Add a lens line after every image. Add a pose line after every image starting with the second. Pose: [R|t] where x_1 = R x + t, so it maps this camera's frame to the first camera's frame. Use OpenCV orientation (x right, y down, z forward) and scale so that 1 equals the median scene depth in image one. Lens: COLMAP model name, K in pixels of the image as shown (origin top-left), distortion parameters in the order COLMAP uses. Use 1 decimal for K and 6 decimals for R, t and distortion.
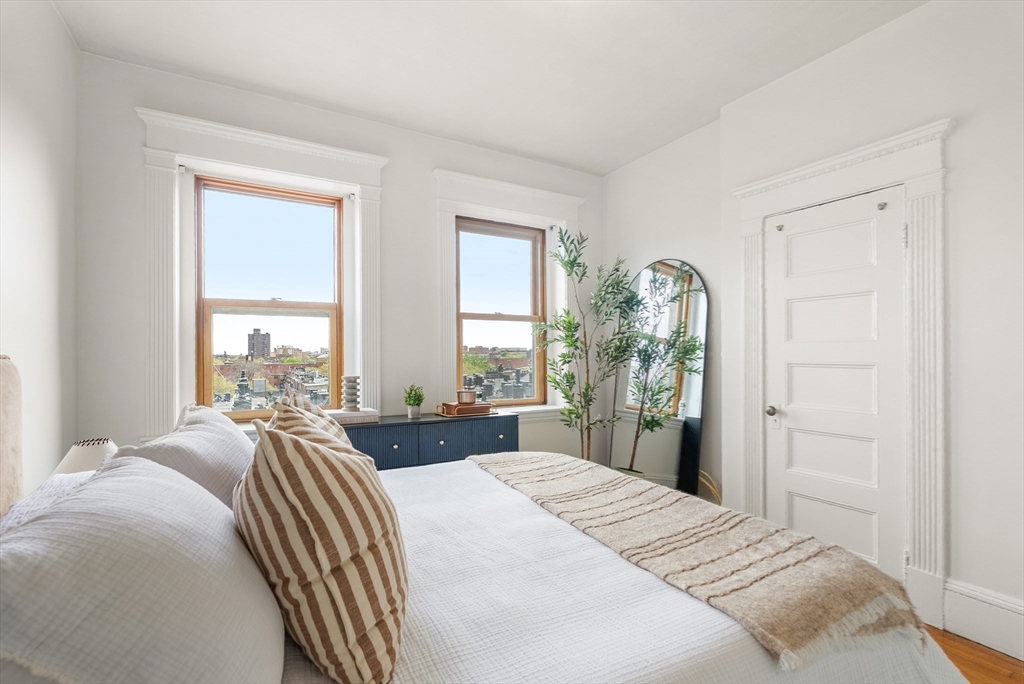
lens RADIAL K [[465.6, 0, 510.7], [0, 465.6, 348.7], [0, 0, 1]] dist [0.000666, 0.000335]
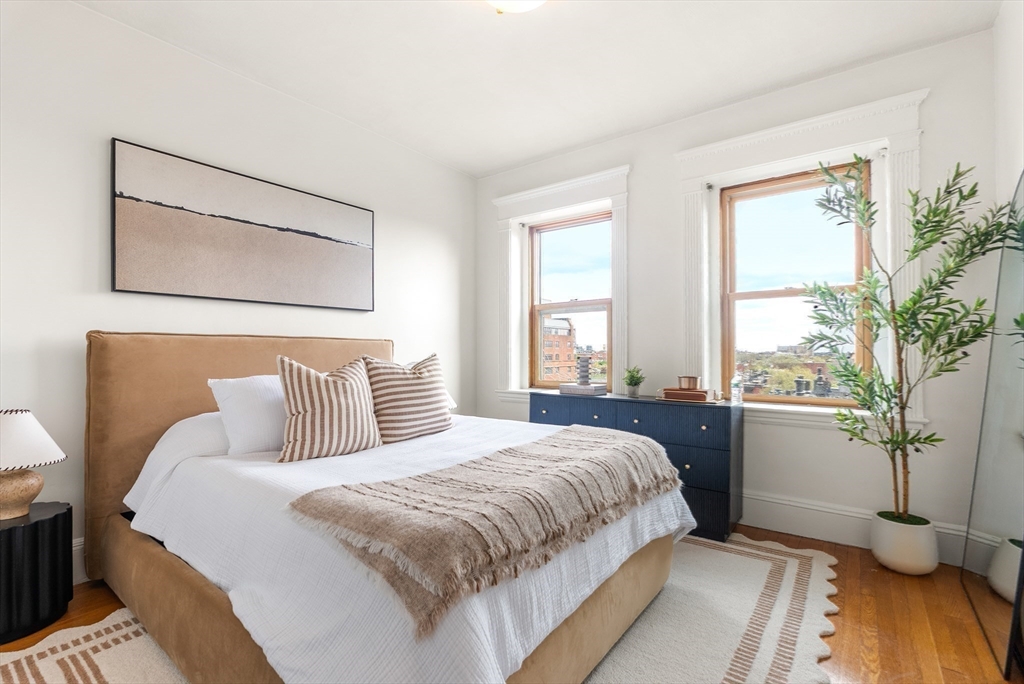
lens RADIAL K [[465.6, 0, 504.6], [0, 465.6, 348.1], [0, 0, 1]] dist [0.000666, 0.000335]
pose [[0.378987, -0.000982, -0.925402, 0.661893], [0.008948, 0.999957, 0.002603, 0.027113], [0.925359, -0.009267, 0.378979, 0.295320]]
